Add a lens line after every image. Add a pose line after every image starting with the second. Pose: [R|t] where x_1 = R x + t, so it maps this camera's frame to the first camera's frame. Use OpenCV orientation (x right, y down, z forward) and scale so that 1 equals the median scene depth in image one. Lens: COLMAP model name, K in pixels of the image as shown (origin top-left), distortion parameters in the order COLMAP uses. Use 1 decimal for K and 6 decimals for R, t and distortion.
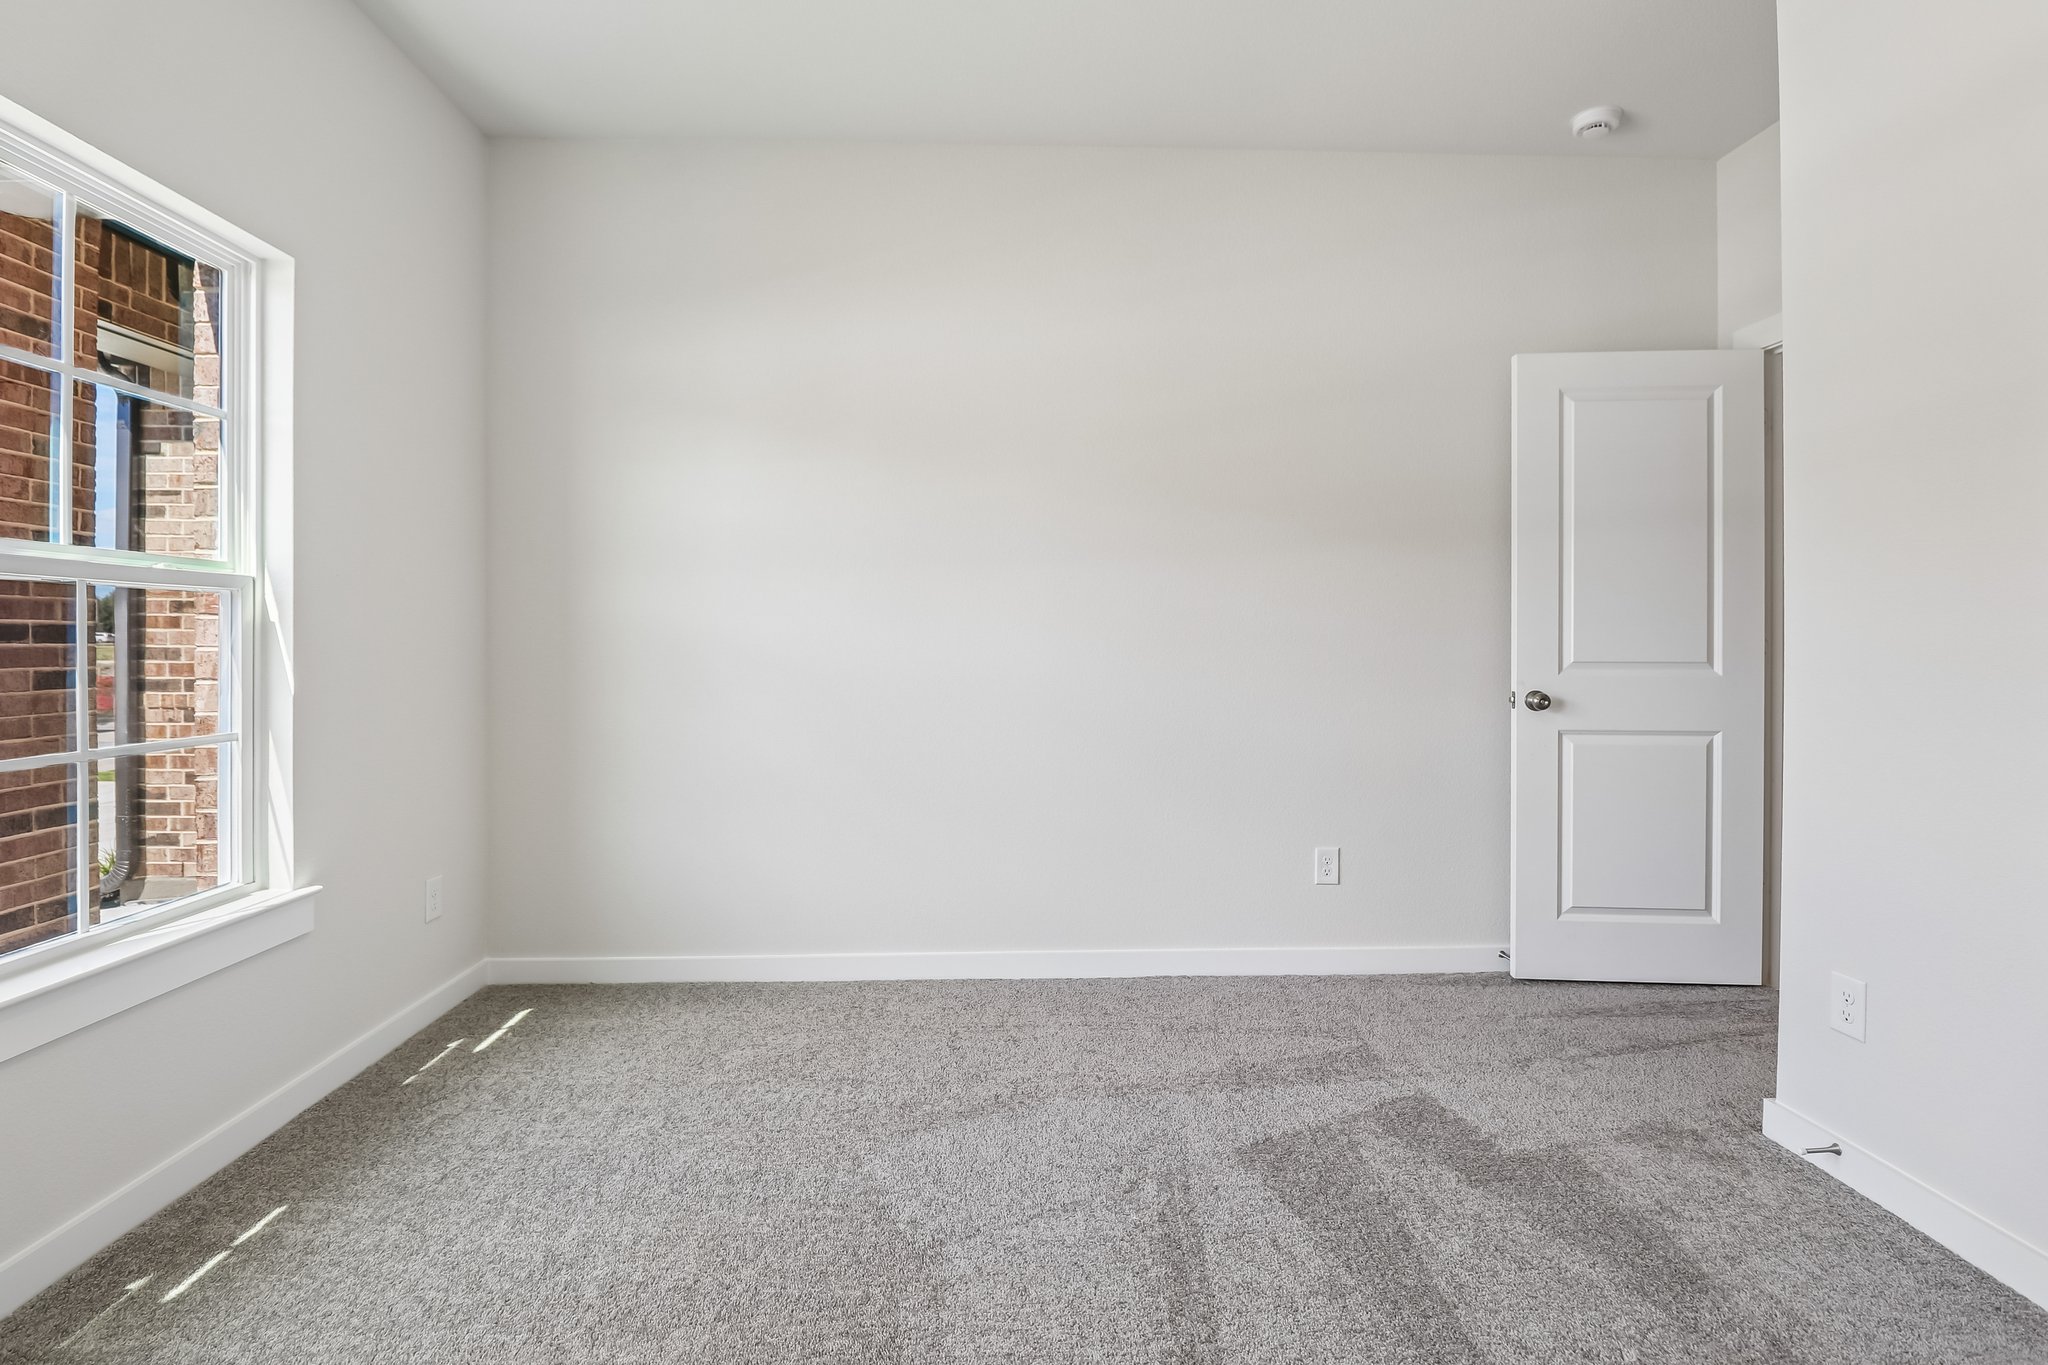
lens RADIAL K [[953.1, 0, 1021.8], [0, 953.1, 643.5], [0, 0, 1]] dist [-0.001760, -0.009632]
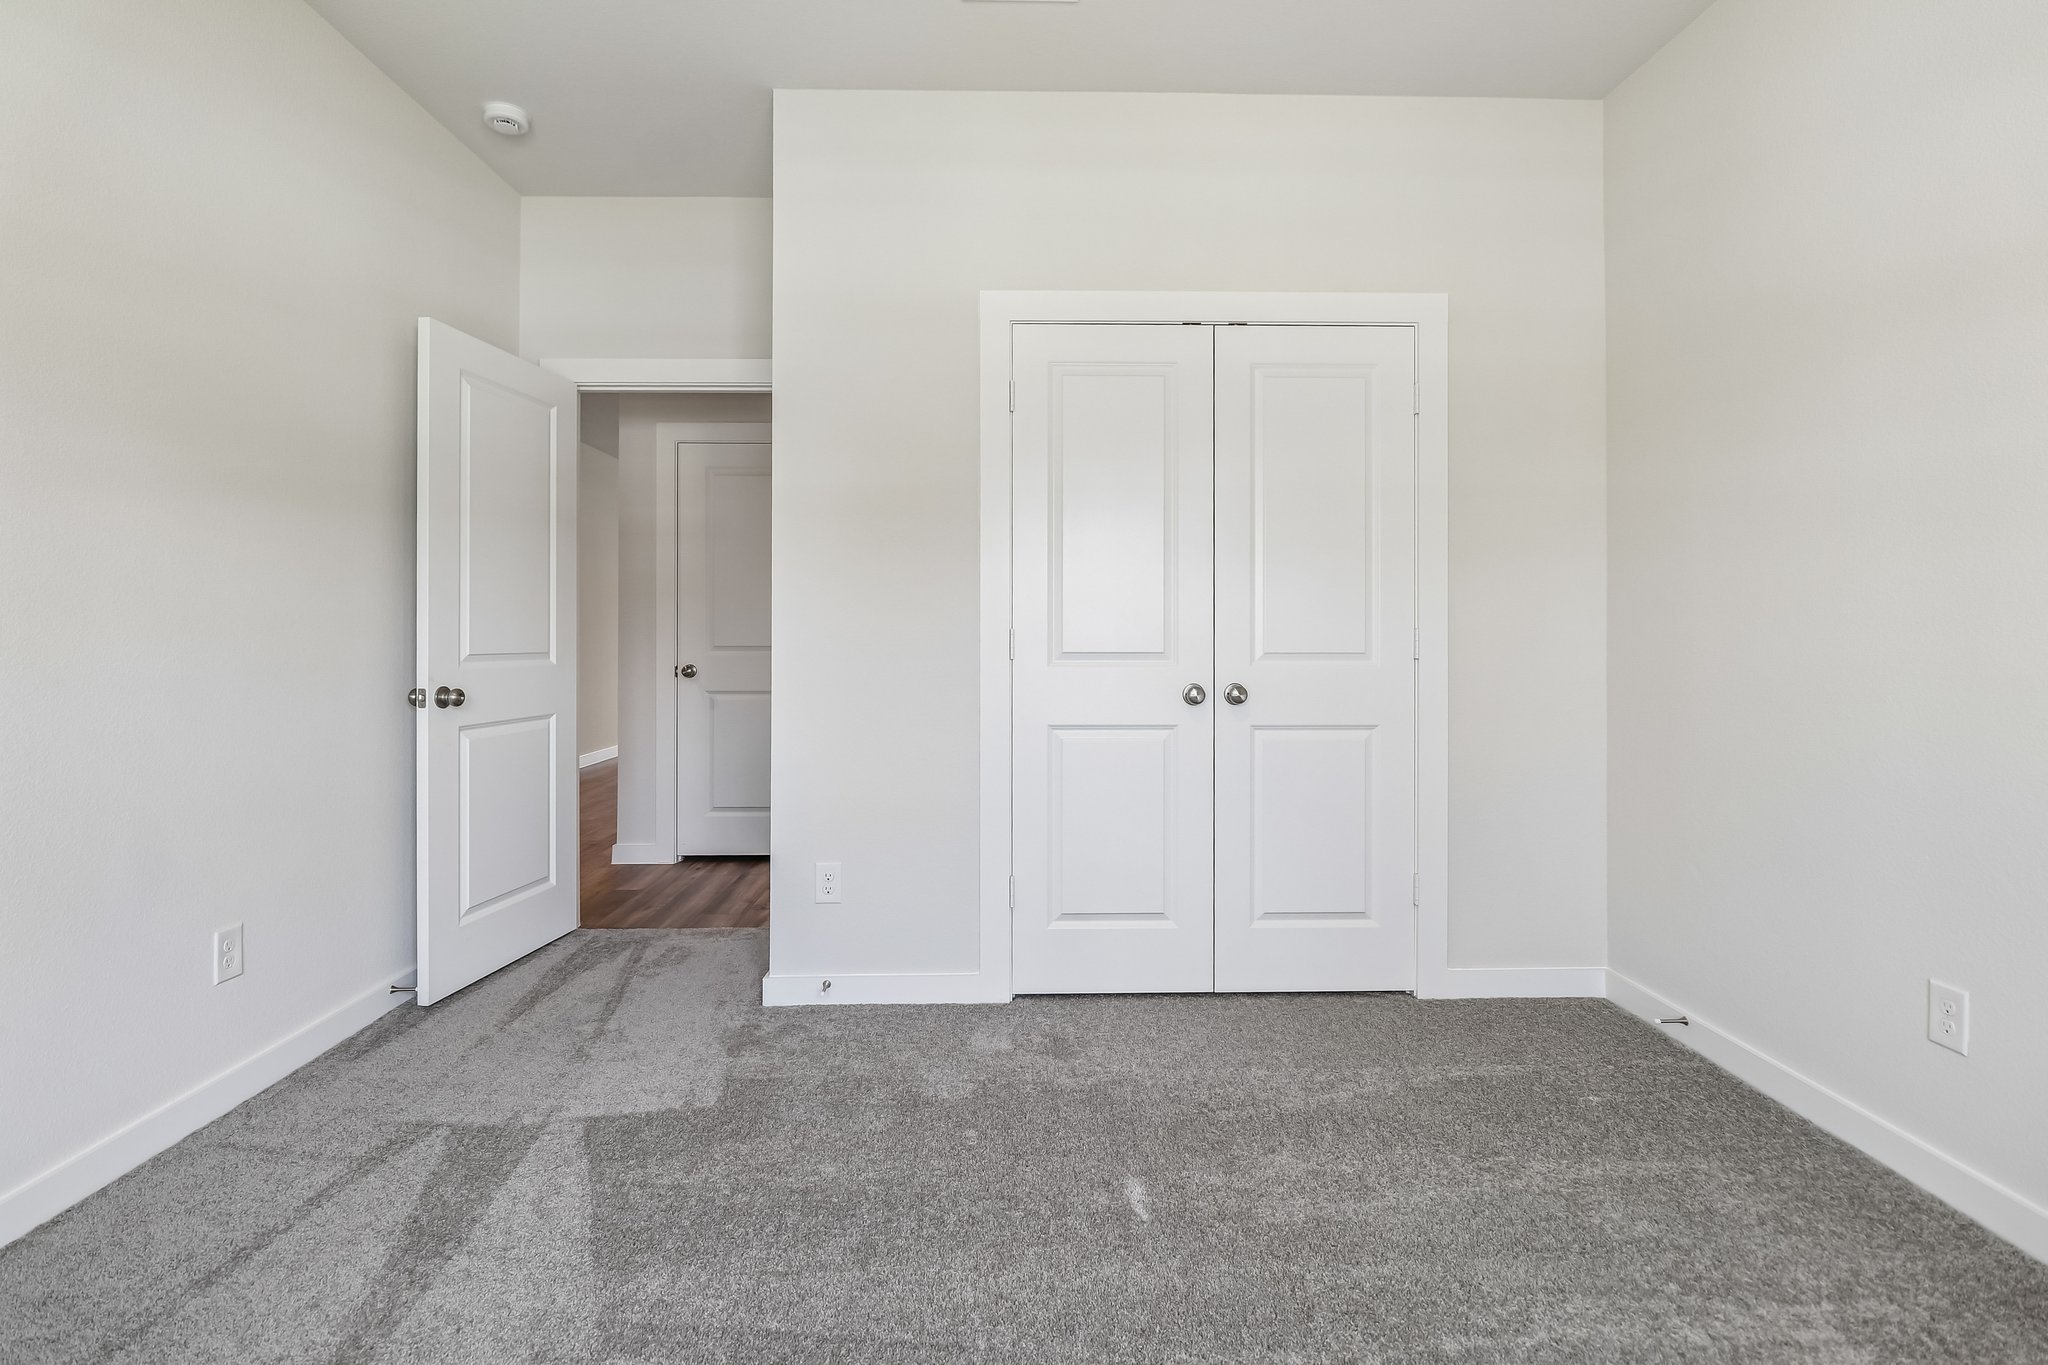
lens RADIAL K [[953.8, 0, 1023.5], [0, 953.8, 628.3], [0, 0, 1]] dist [-0.001918, -0.000526]
pose [[0.027279, 0.007515, 0.999600, -0.393758], [-0.001433, 0.999971, -0.007479, -0.001194], [-0.999627, -0.001229, 0.027289, 0.429586]]
